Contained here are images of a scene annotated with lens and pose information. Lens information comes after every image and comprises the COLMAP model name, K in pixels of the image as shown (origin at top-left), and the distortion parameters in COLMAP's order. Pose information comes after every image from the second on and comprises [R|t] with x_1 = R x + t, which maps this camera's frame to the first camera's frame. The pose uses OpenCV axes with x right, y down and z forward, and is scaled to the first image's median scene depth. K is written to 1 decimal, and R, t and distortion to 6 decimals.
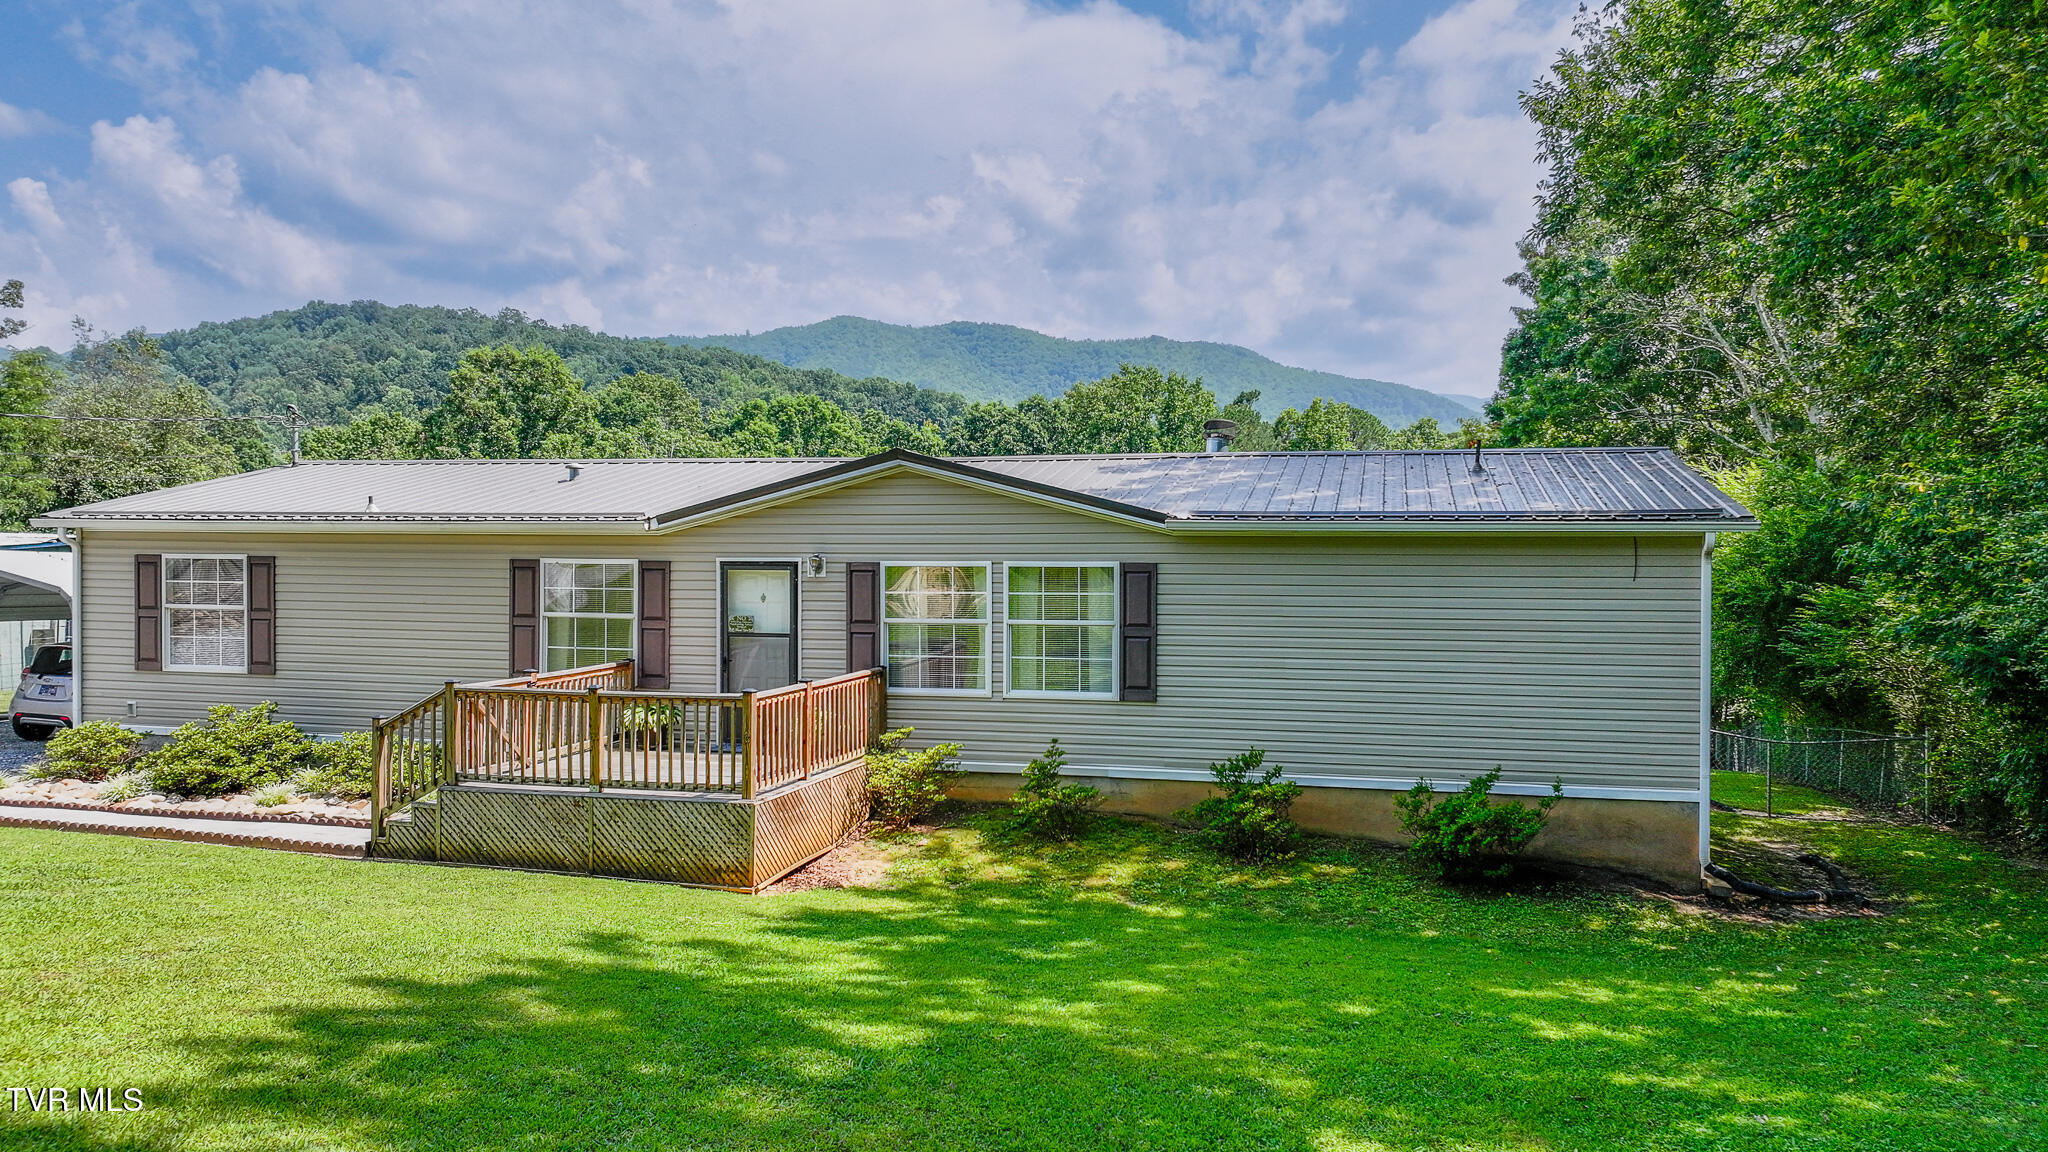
lens RADIAL K [[1367.1, 0, 1088.4], [0, 1367.1, 552.3], [0, 0, 1]] dist [0.021138, -0.012035]
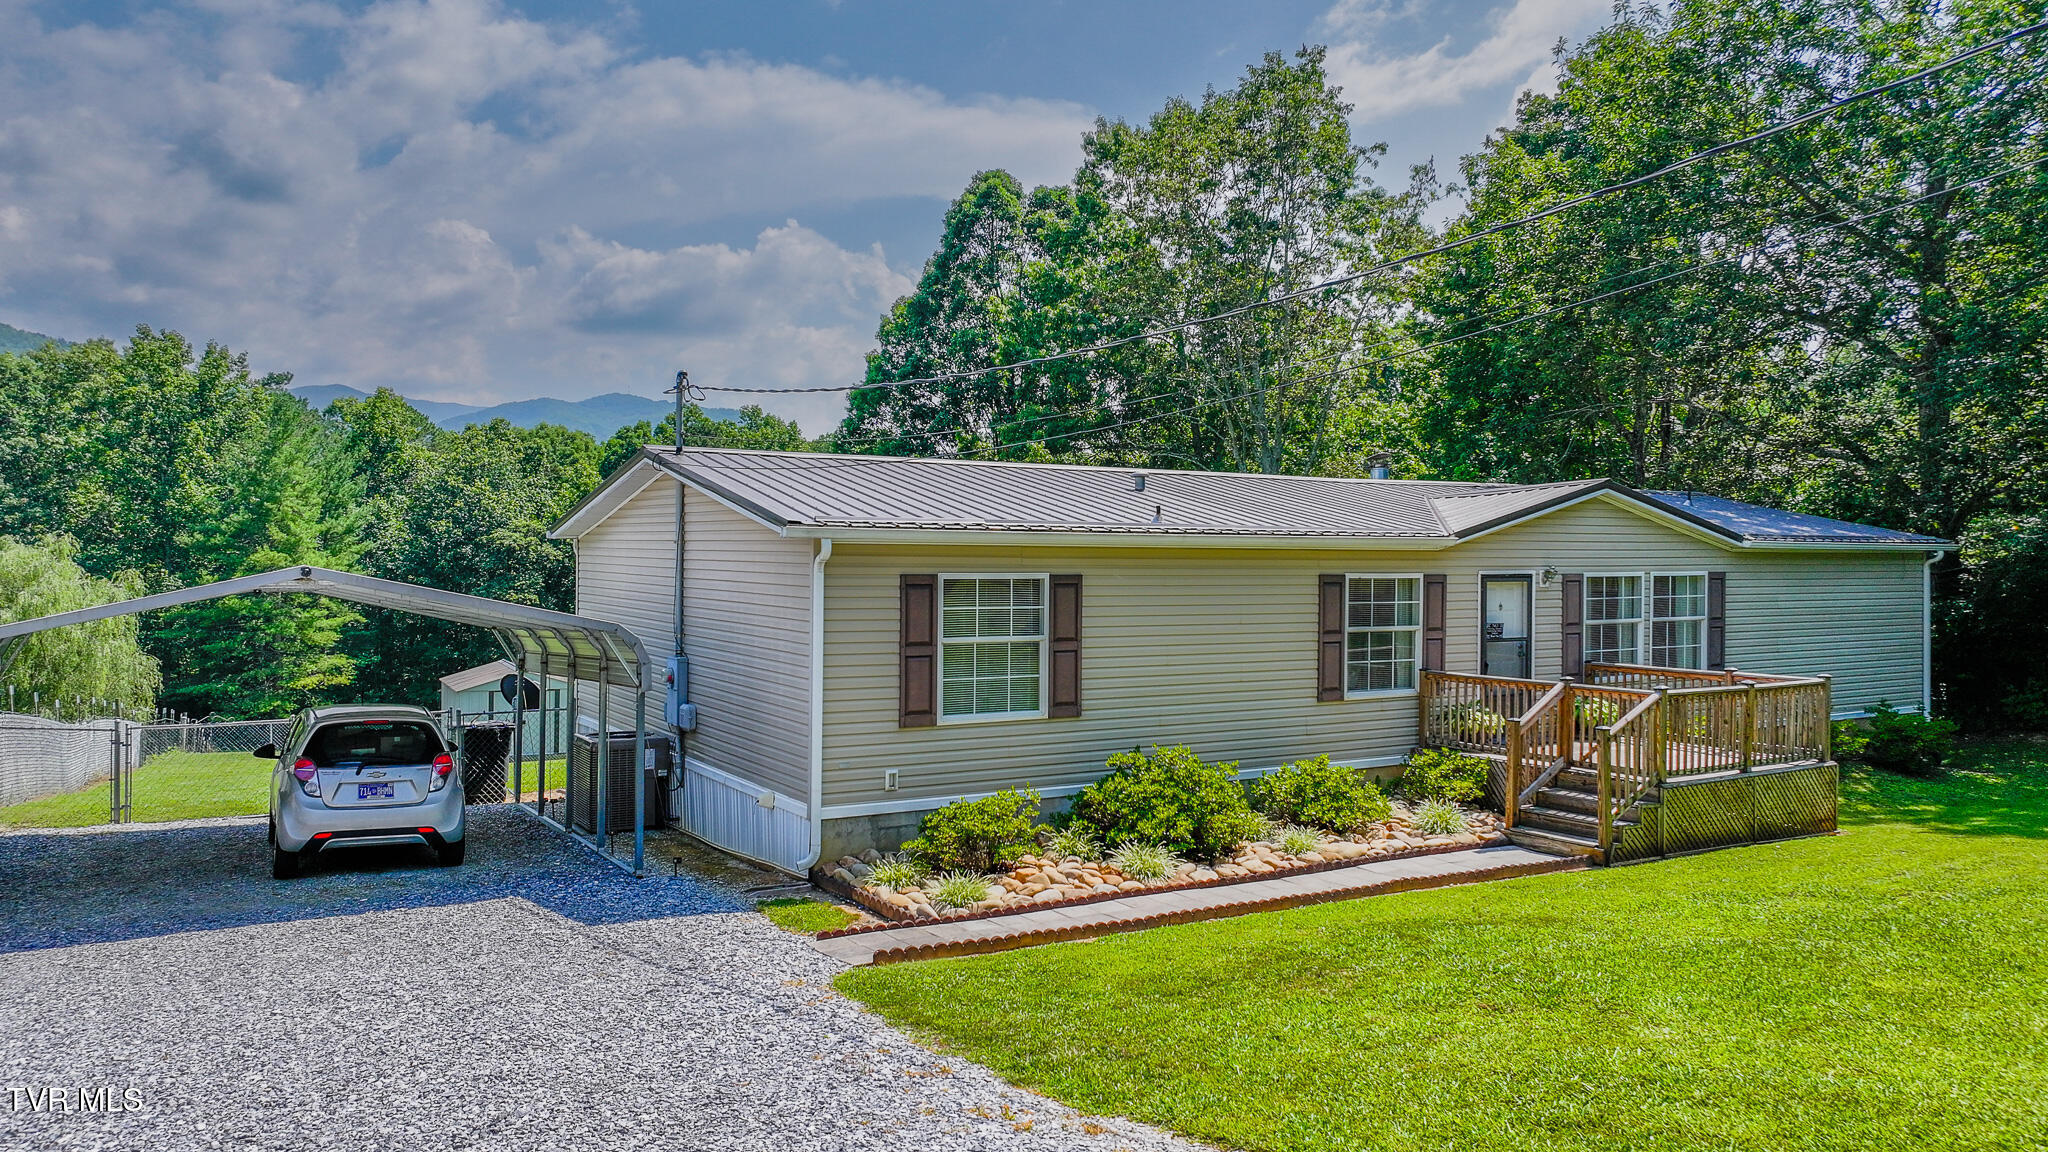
lens RADIAL K [[1367.1, 0, 960.8], [0, 1367.1, 566.9], [0, 0, 1]] dist [0.021138, -0.012035]
pose [[0.719764, -0.007461, 0.694179, -1.182094], [0.001271, 0.999955, 0.009429, -0.009099], [-0.694218, -0.005904, 0.719741, 0.442282]]
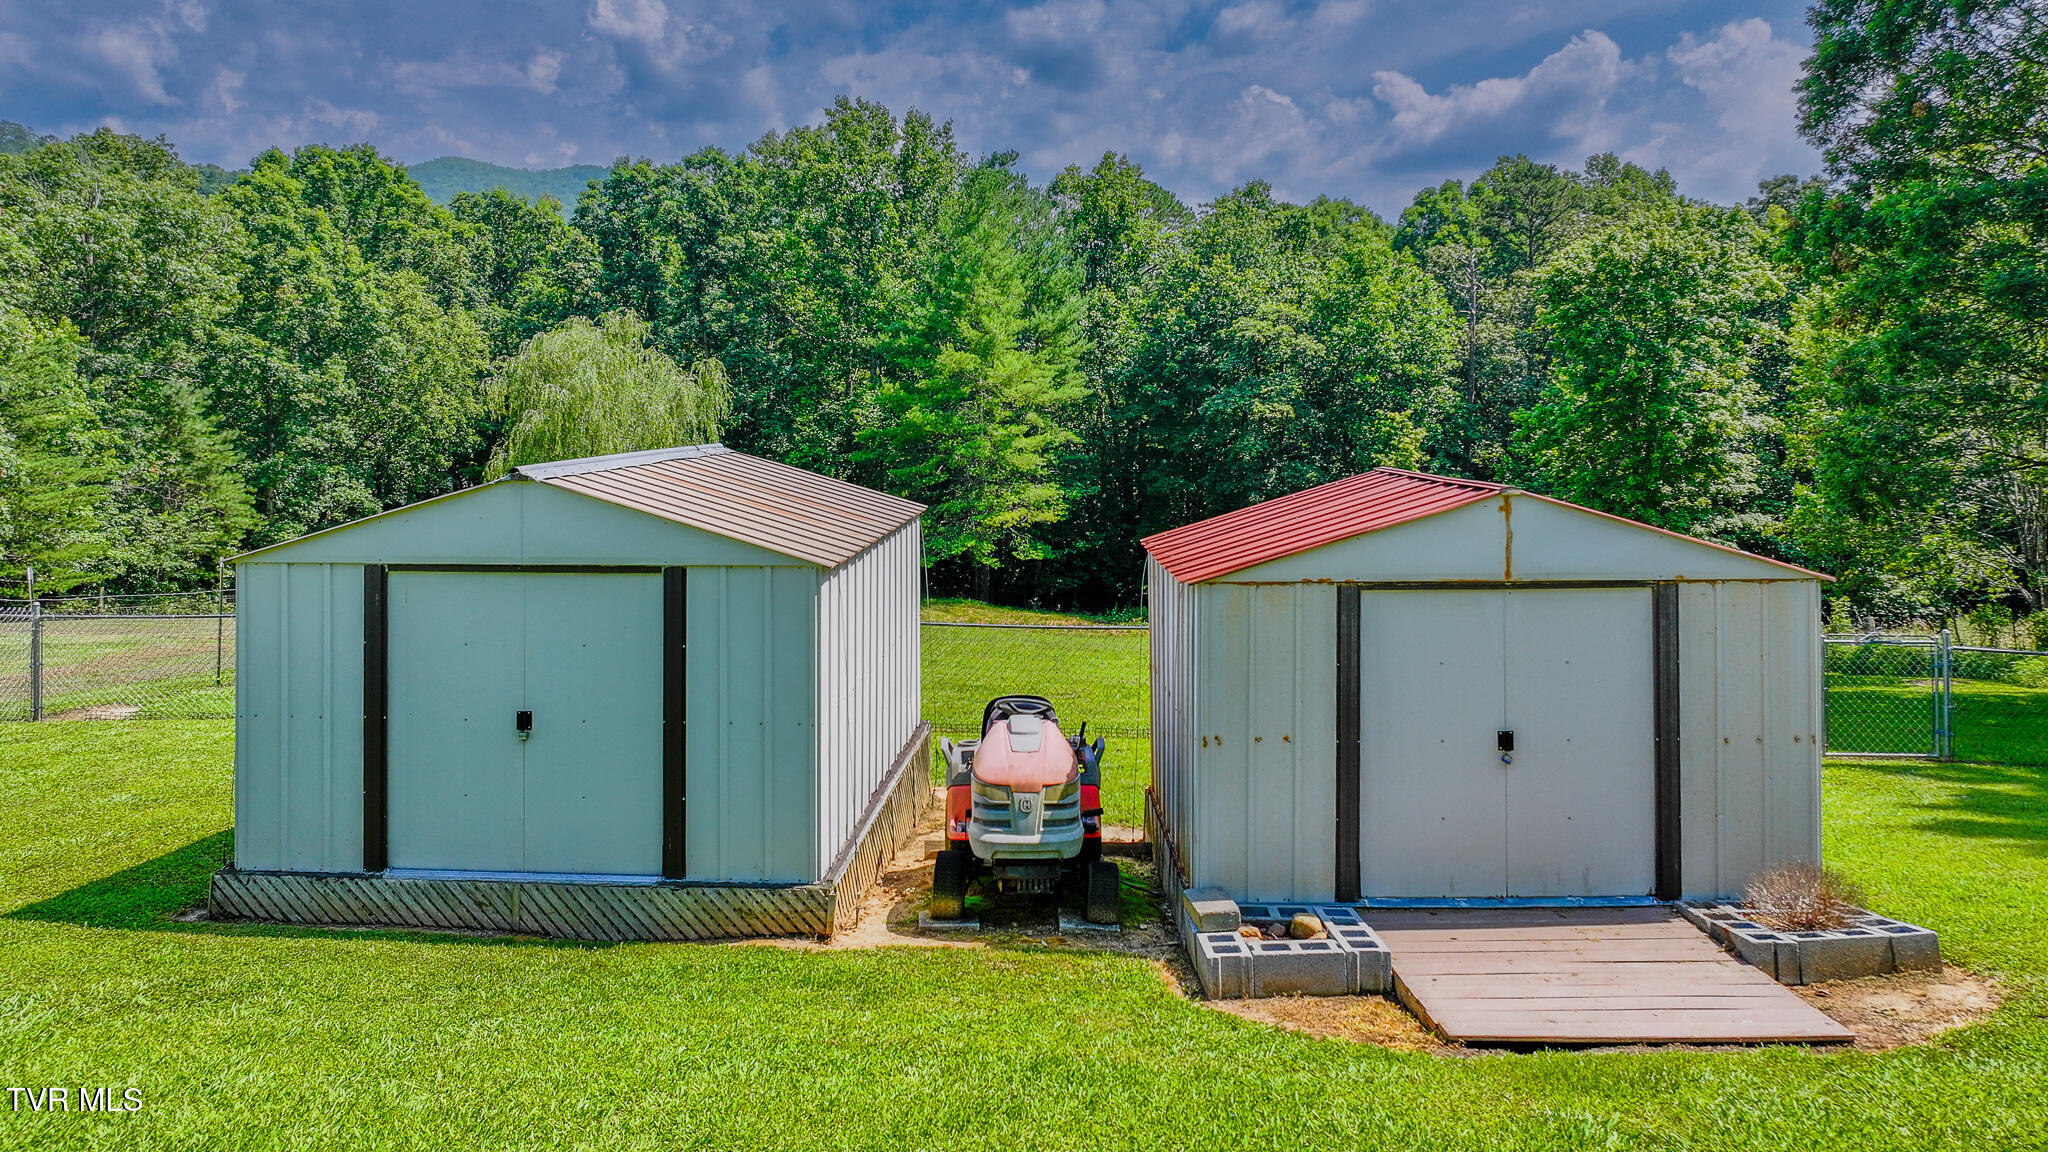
lens RADIAL K [[1367.1, 0, 1020.9], [0, 1367.1, 399.0], [0, 0, 1]] dist [0.021138, -0.012035]
pose [[0.976683, -0.020314, 0.213722, -0.225944], [0.021923, 0.999746, -0.005163, 0.134028], [-0.213562, 0.009728, 0.976881, 1.837099]]
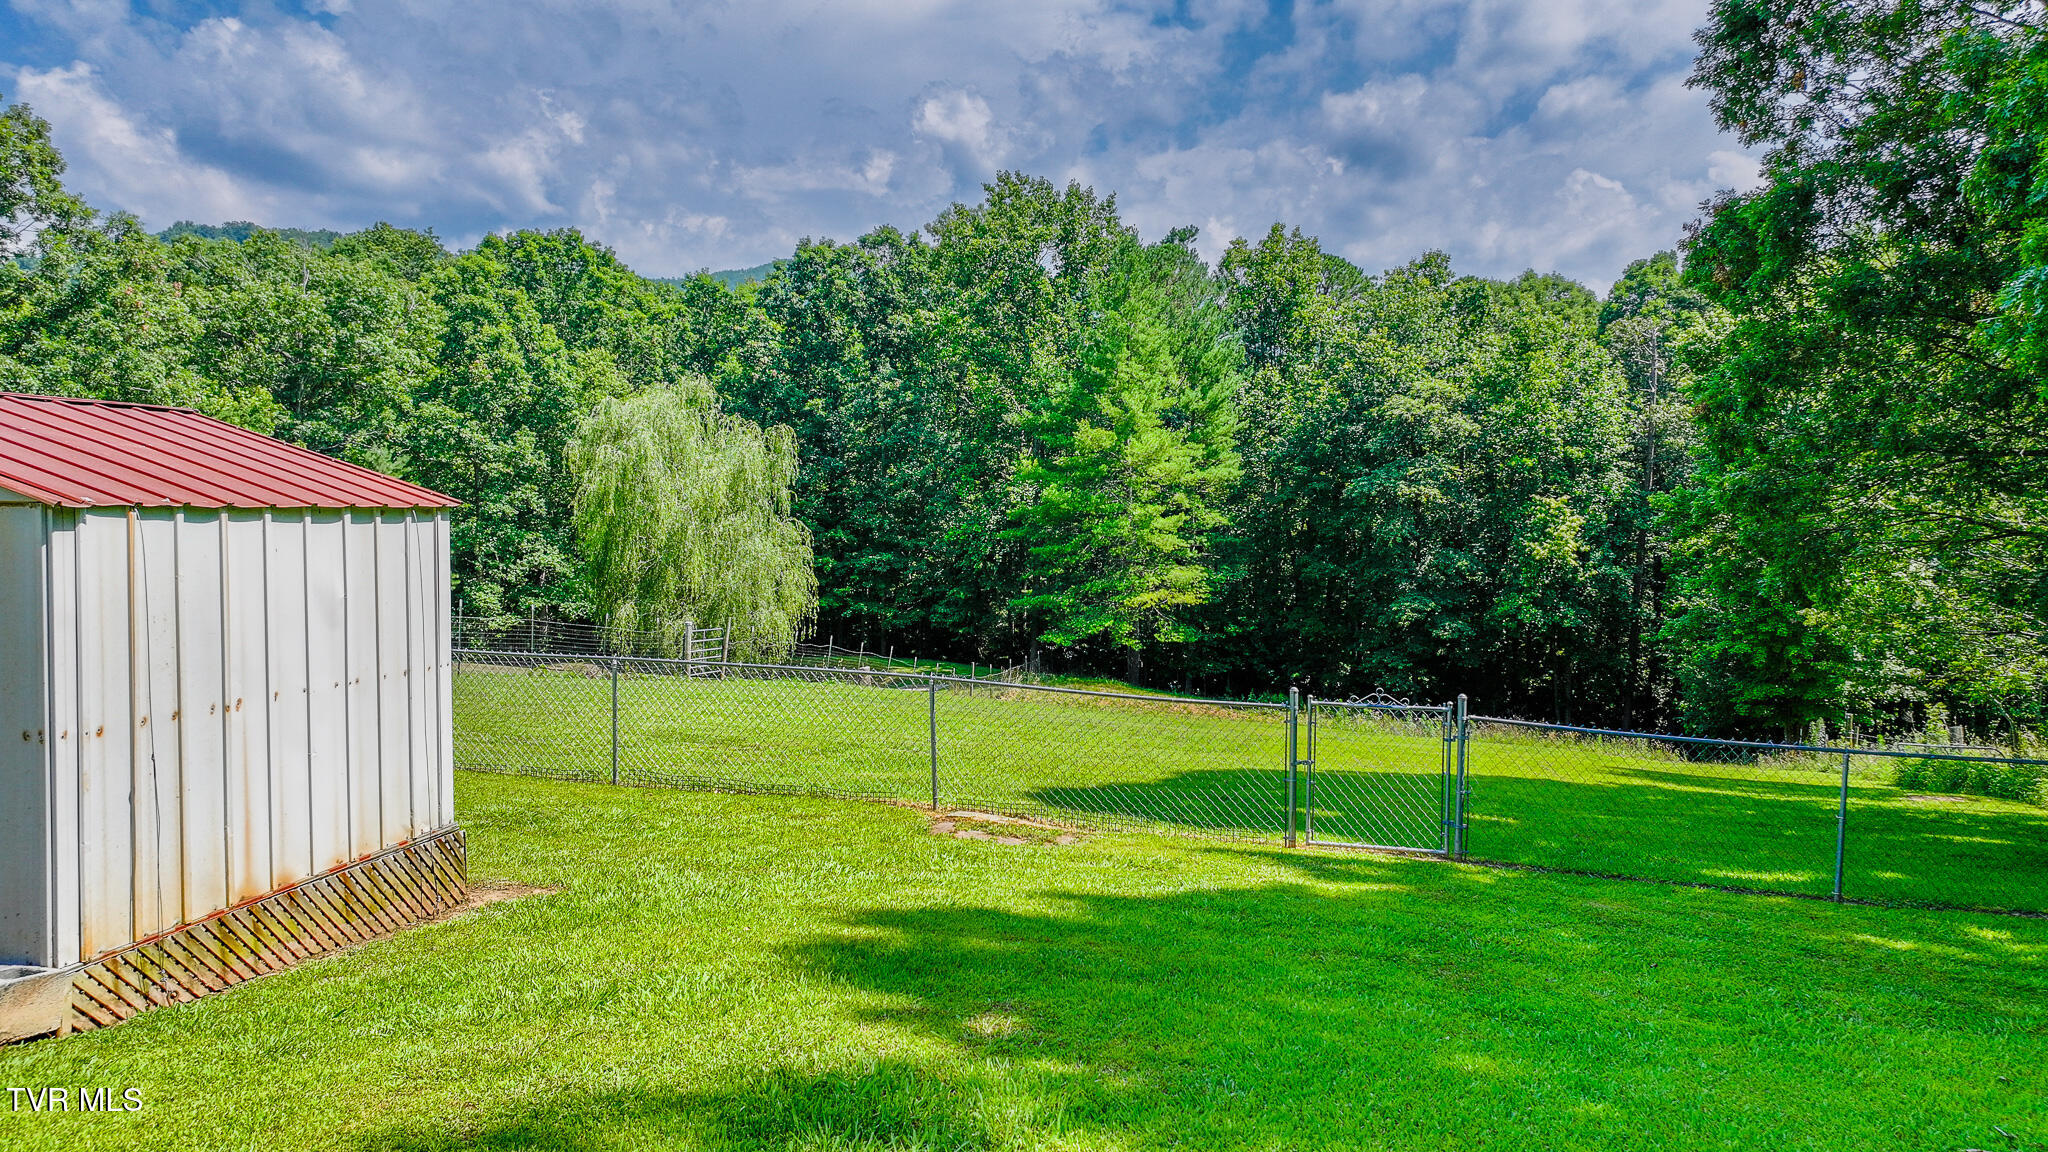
lens RADIAL K [[1342.2, 0, 1100.3], [0, 1342.2, 558.1], [0, 0, 1]] dist [0.016084, 0.011987]
pose [[0.998844, -0.006282, 0.047666, 0.257131], [0.004282, 0.999111, 0.041951, 0.178558], [-0.047887, -0.041698, 0.997982, 1.903462]]
